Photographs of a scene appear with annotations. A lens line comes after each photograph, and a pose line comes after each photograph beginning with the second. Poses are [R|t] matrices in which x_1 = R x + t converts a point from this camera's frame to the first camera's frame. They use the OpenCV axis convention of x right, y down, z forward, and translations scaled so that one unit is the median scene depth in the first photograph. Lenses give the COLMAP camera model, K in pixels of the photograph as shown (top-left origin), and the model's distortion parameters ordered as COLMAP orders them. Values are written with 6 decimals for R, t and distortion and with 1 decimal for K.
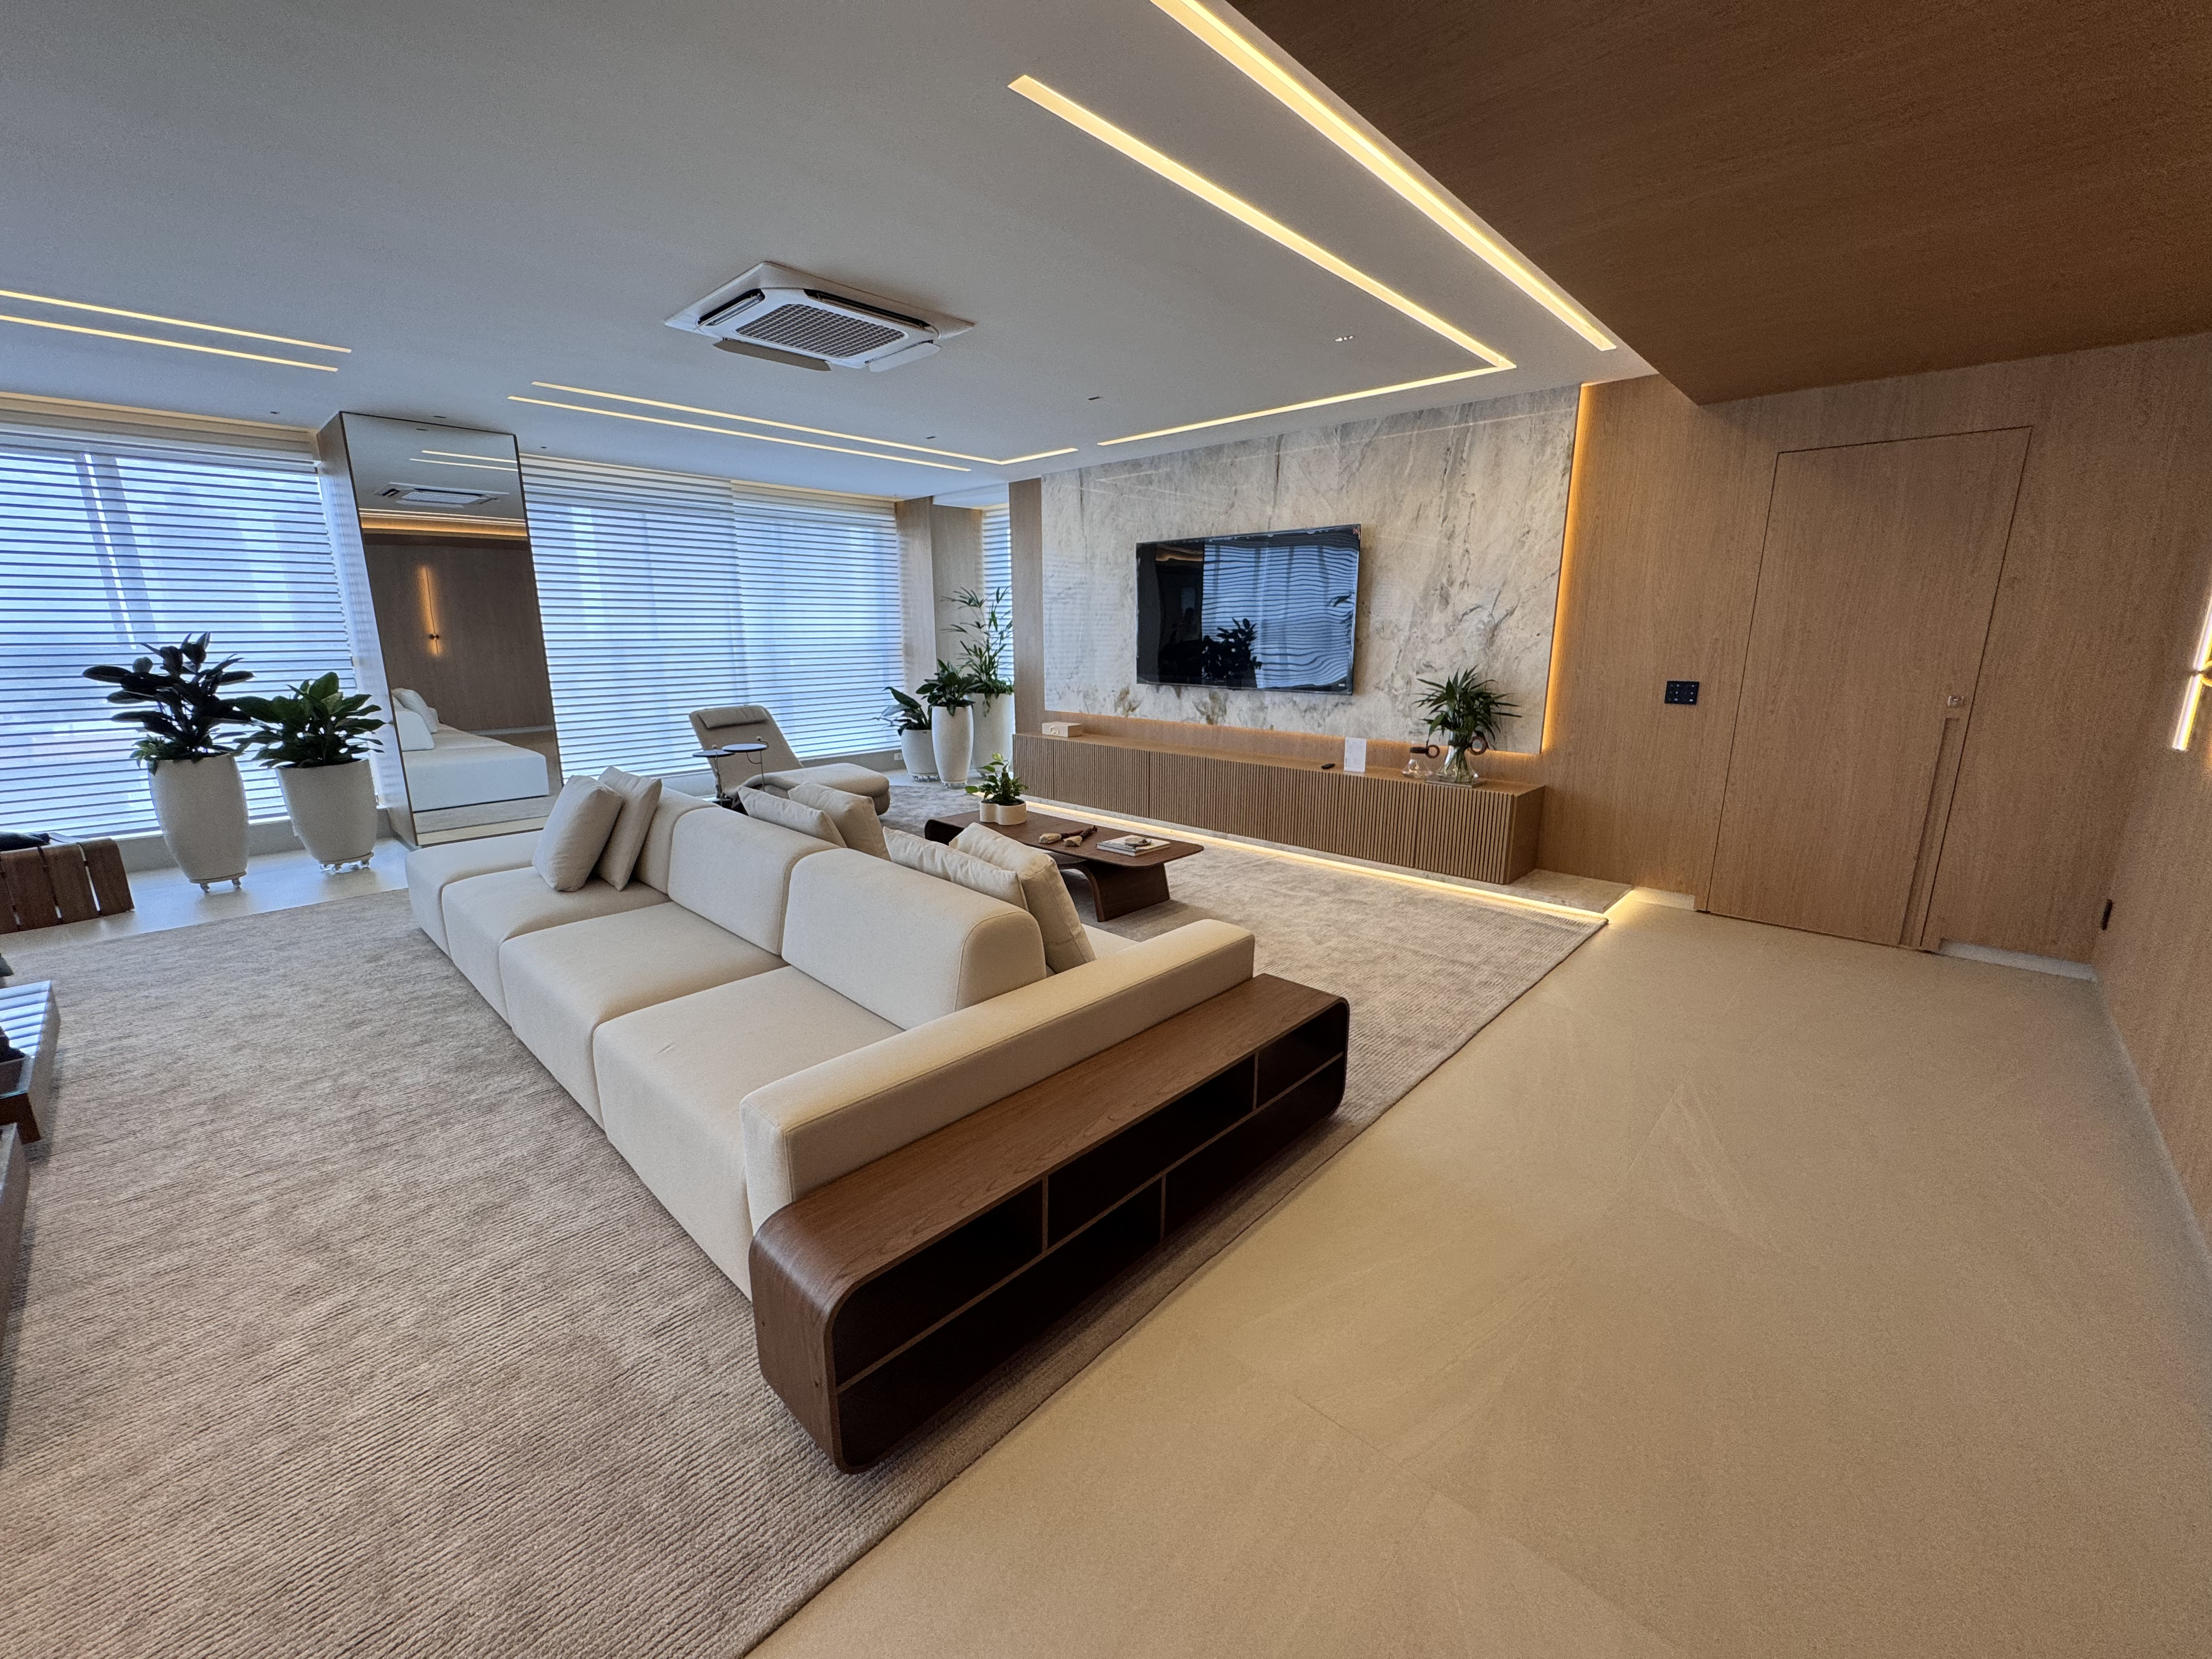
lens RADIAL K [[882.0, 0, 1110.4], [0, 882.0, 832.5], [0, 0, 1]] dist [-0.002246, 0.000497]
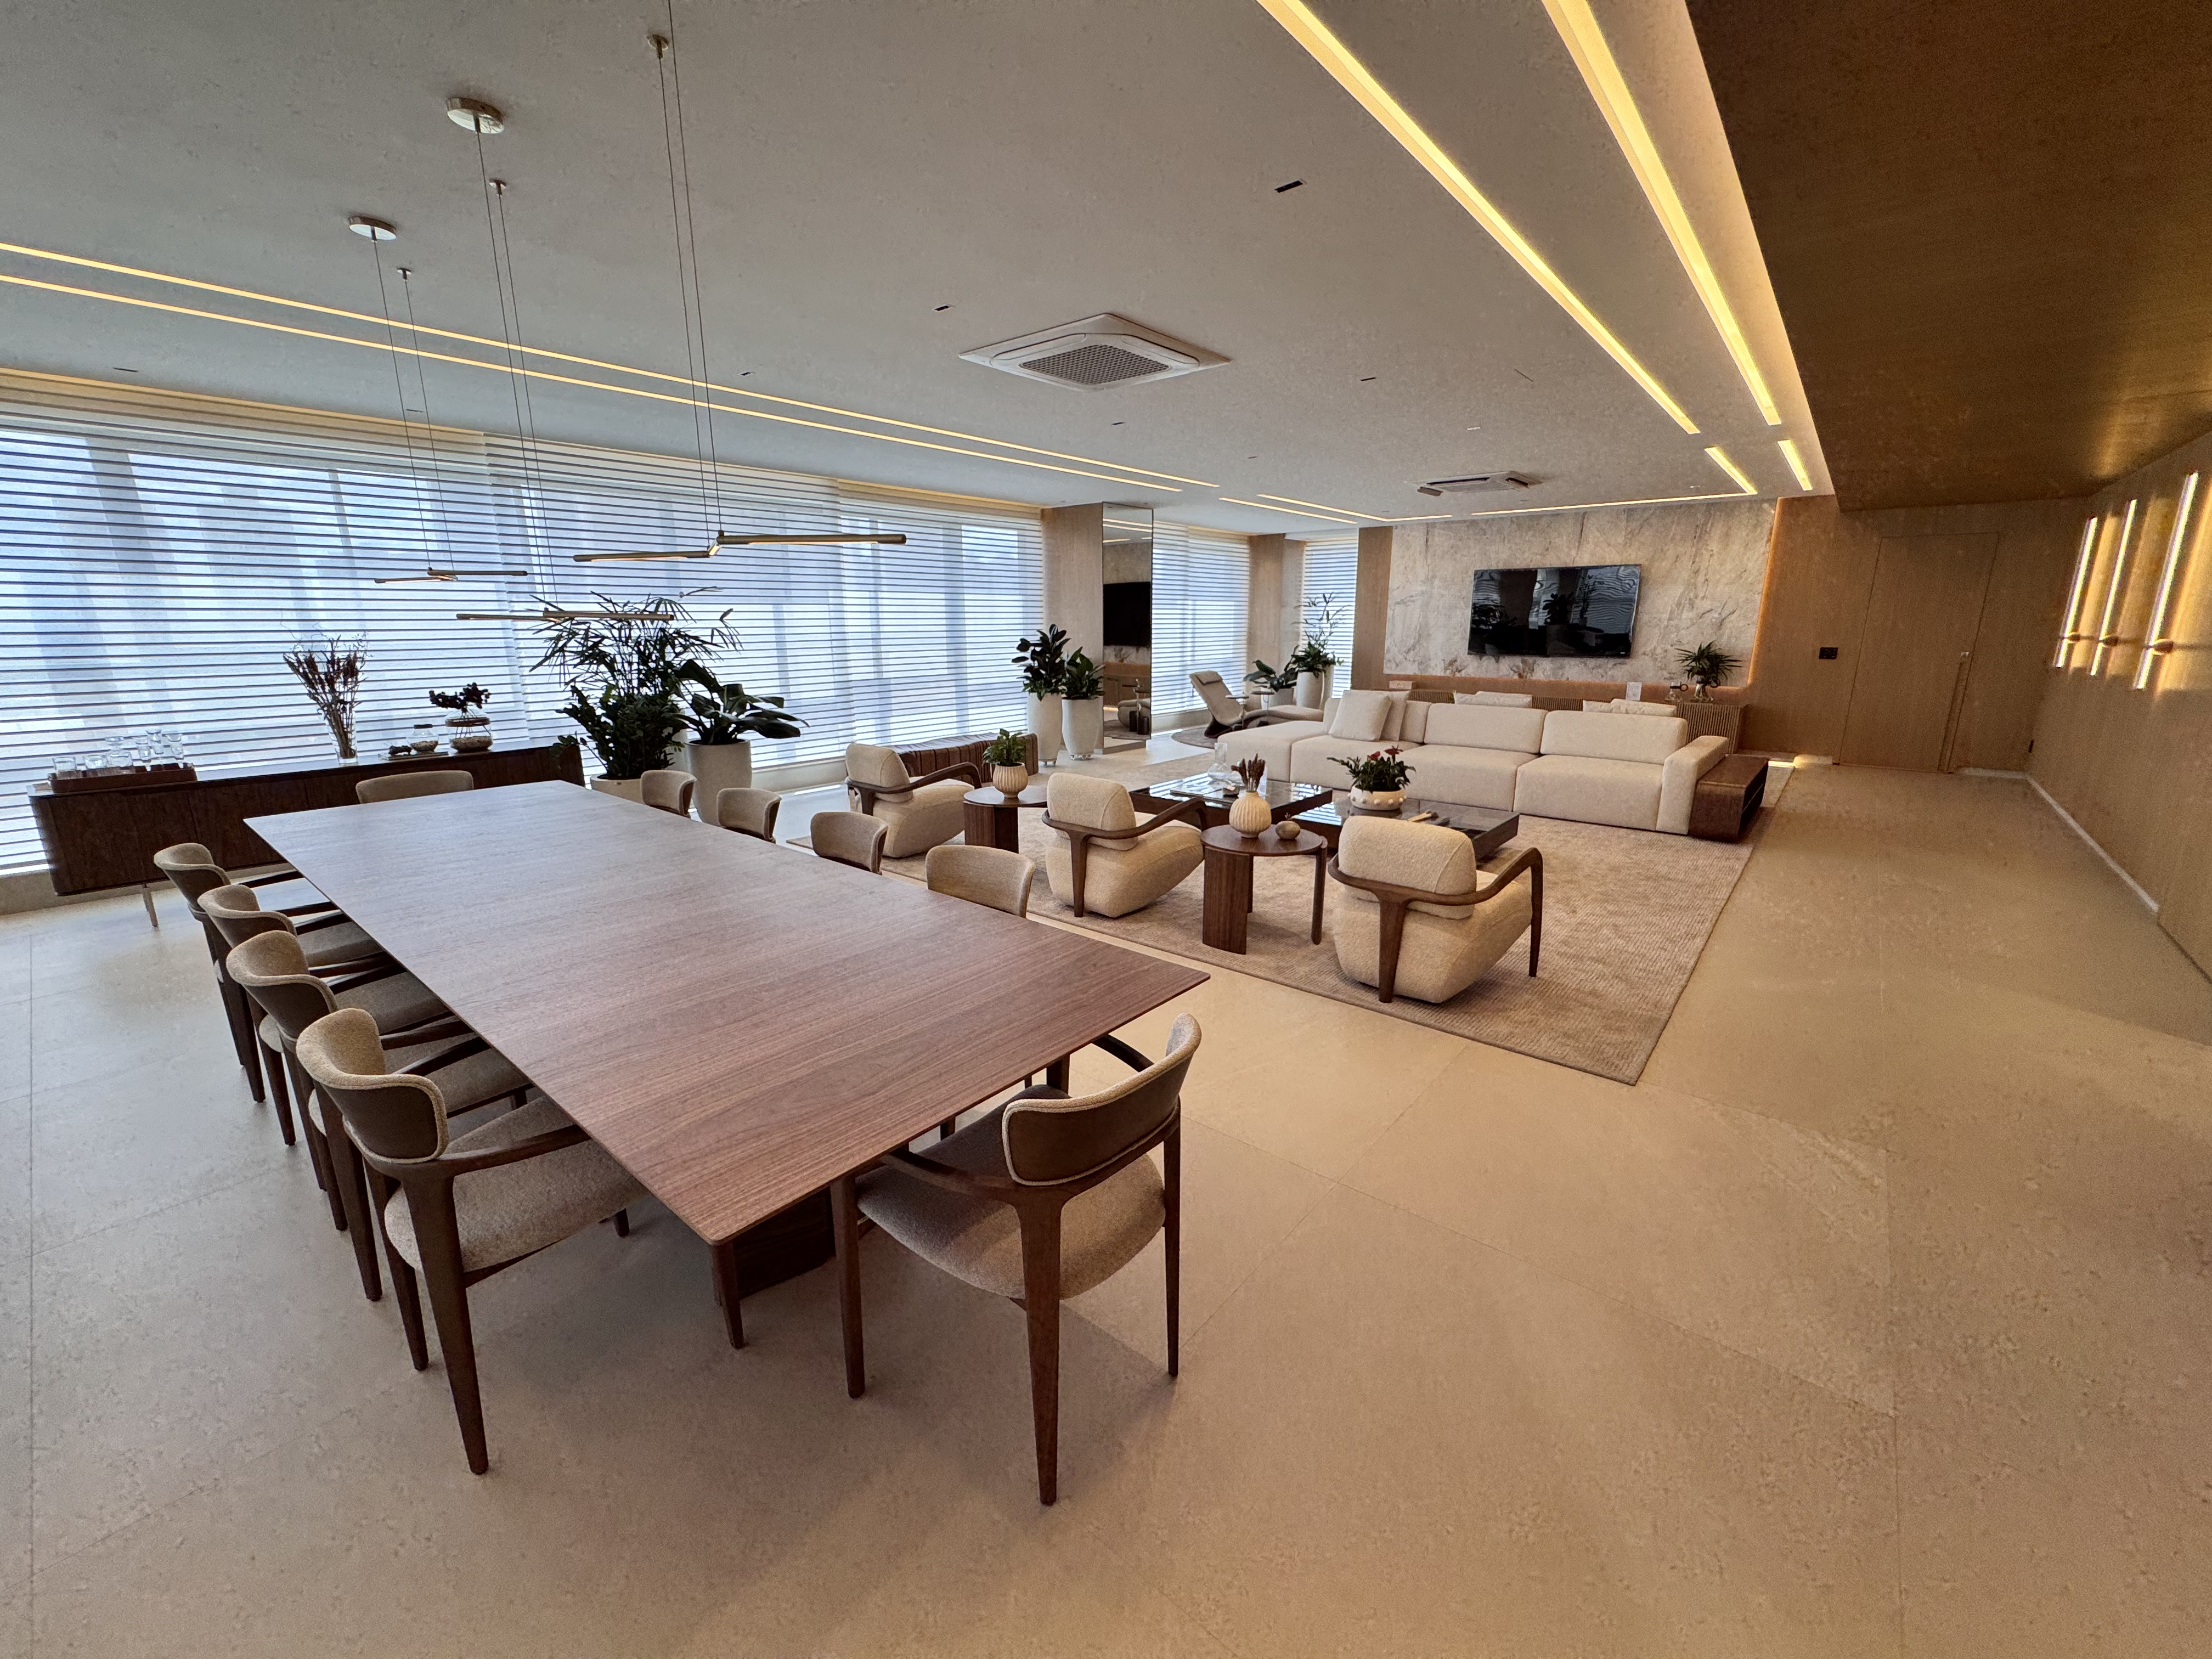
lens RADIAL K [[882.0, 0, 1111.8], [0, 882.0, 832.2], [0, 0, 1]] dist [-0.002246, 0.000497]
pose [[0.998538, -0.014055, 0.052203, -0.936697], [0.013577, 0.999863, 0.009497, 0.177815], [-0.052329, -0.008774, 0.998591, -0.789910]]
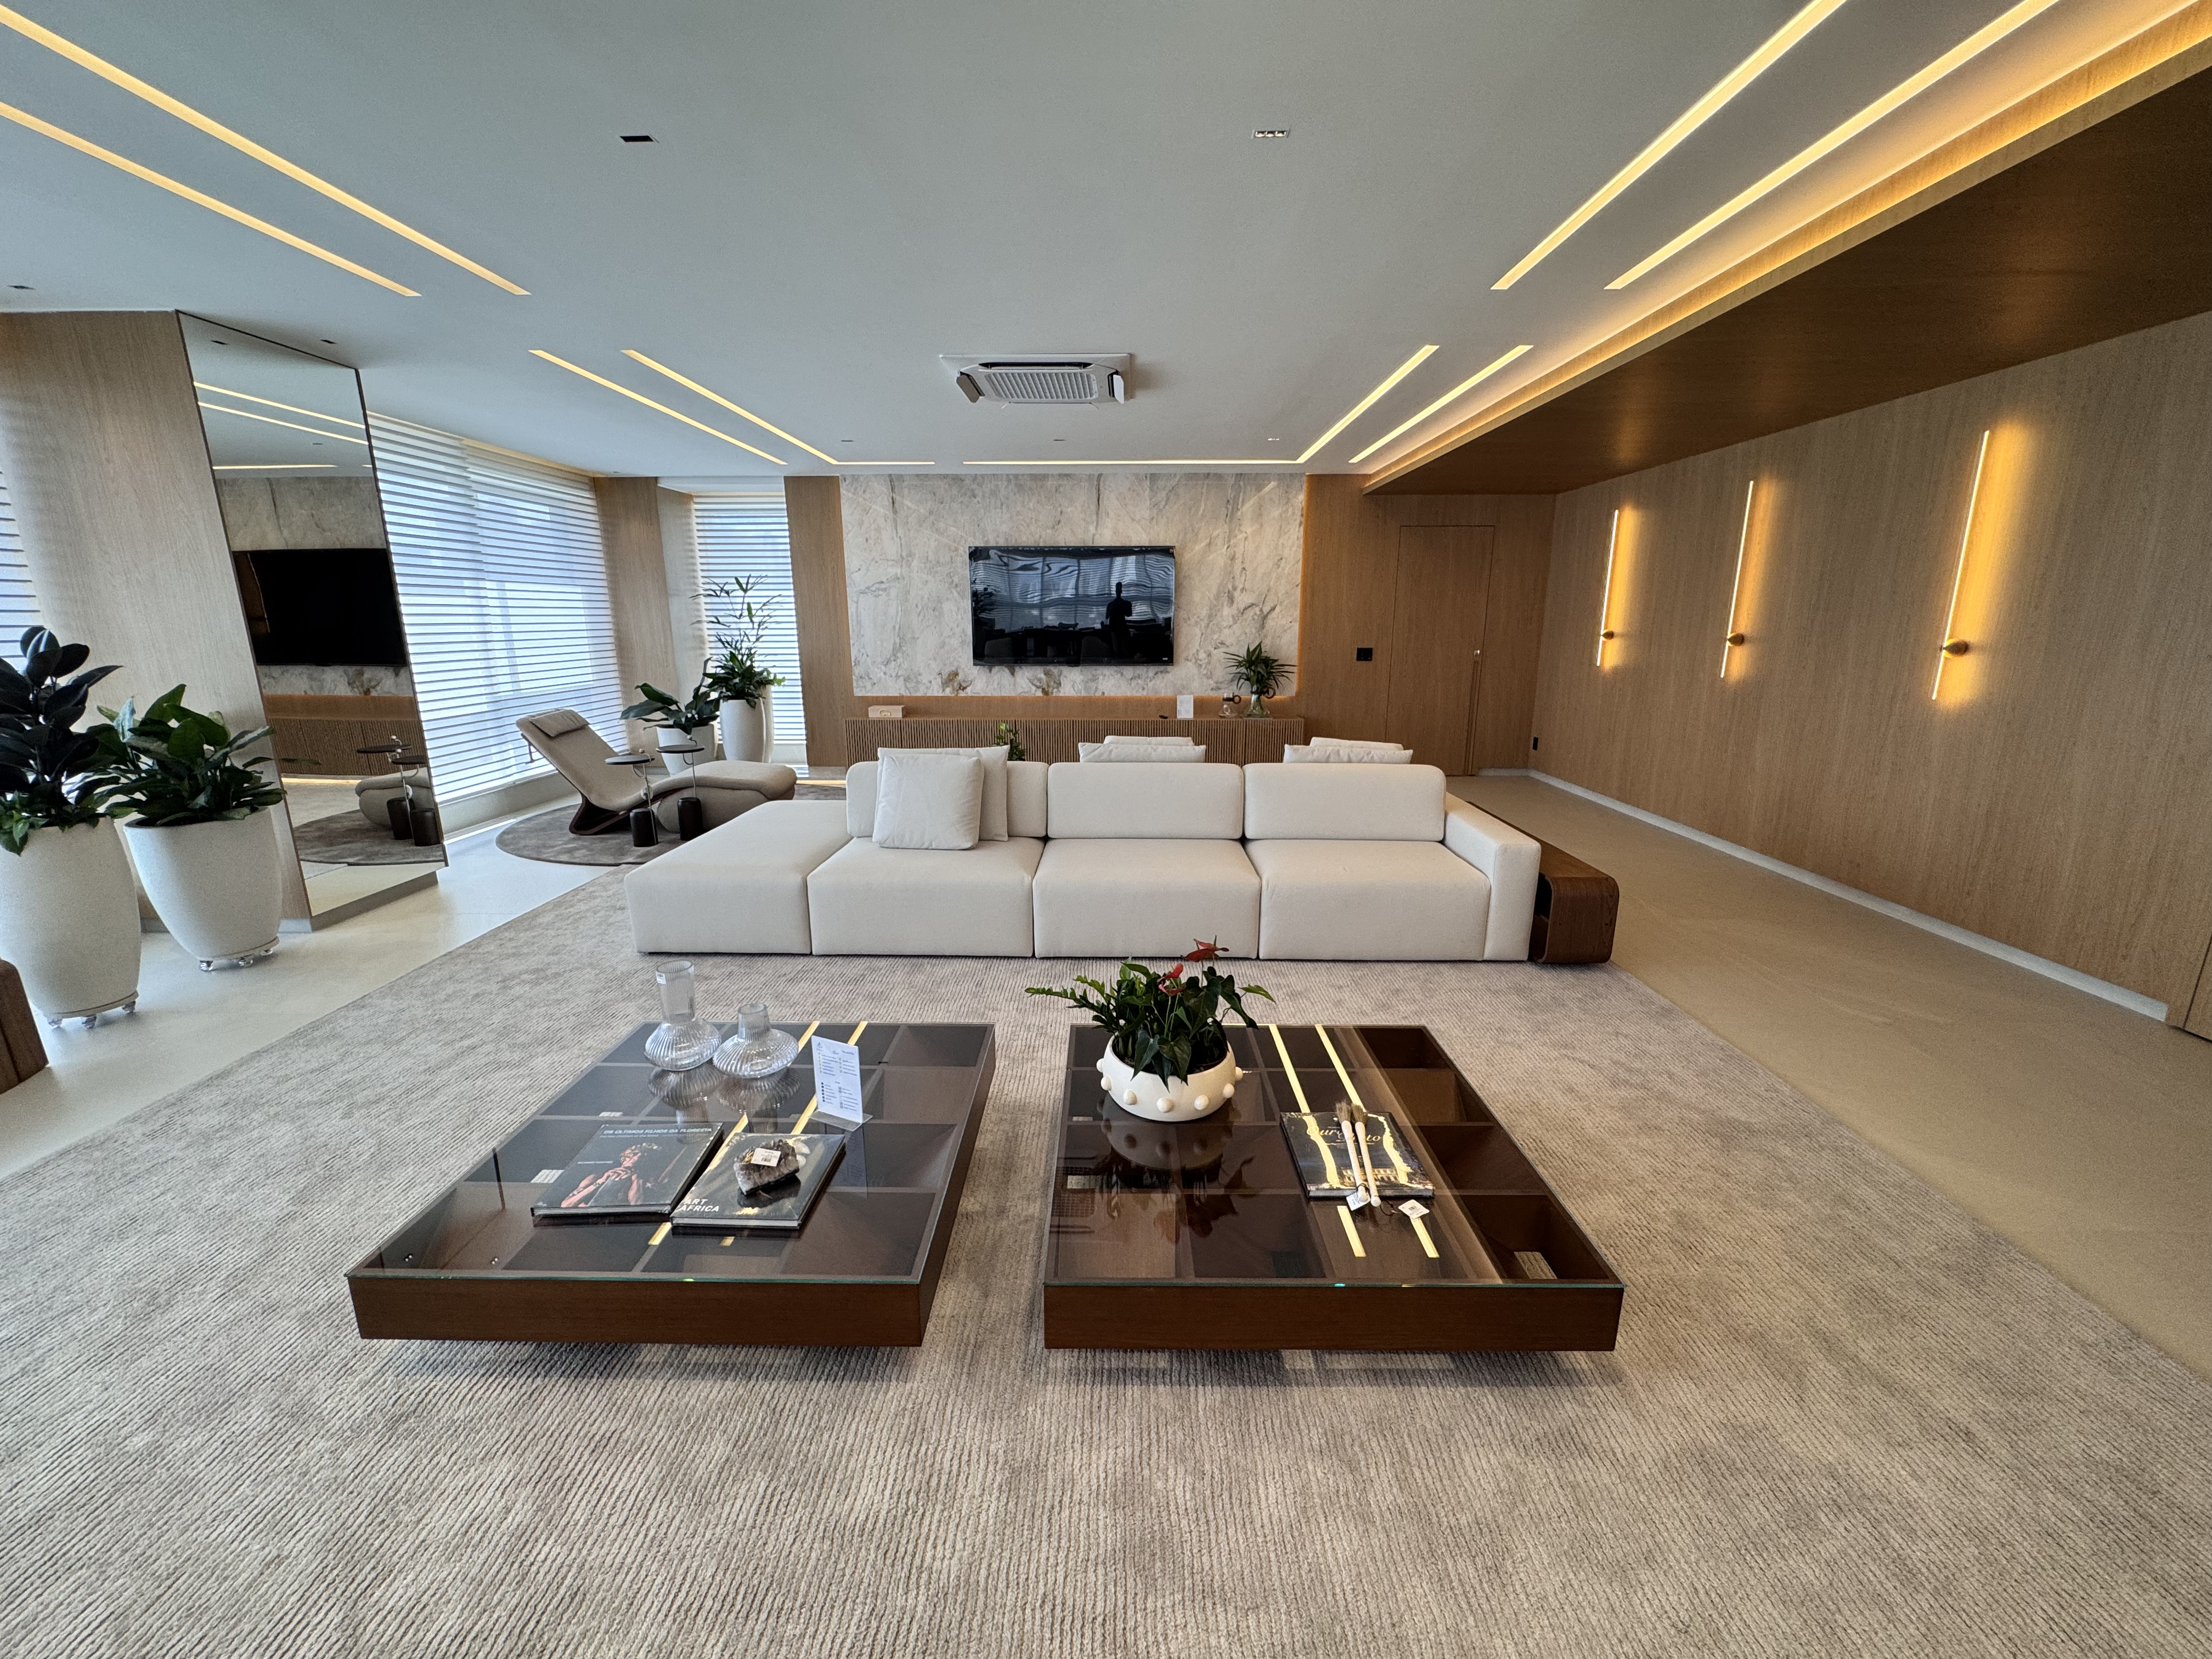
lens RADIAL K [[882.0, 0, 1108.9], [0, 882.0, 828.0], [0, 0, 1]] dist [-0.002246, 0.000497]
pose [[0.739731, -0.157901, 0.654114, -0.827993], [0.153284, 0.986063, 0.064685, -0.005221], [-0.655211, 0.052416, 0.753625, 0.010028]]
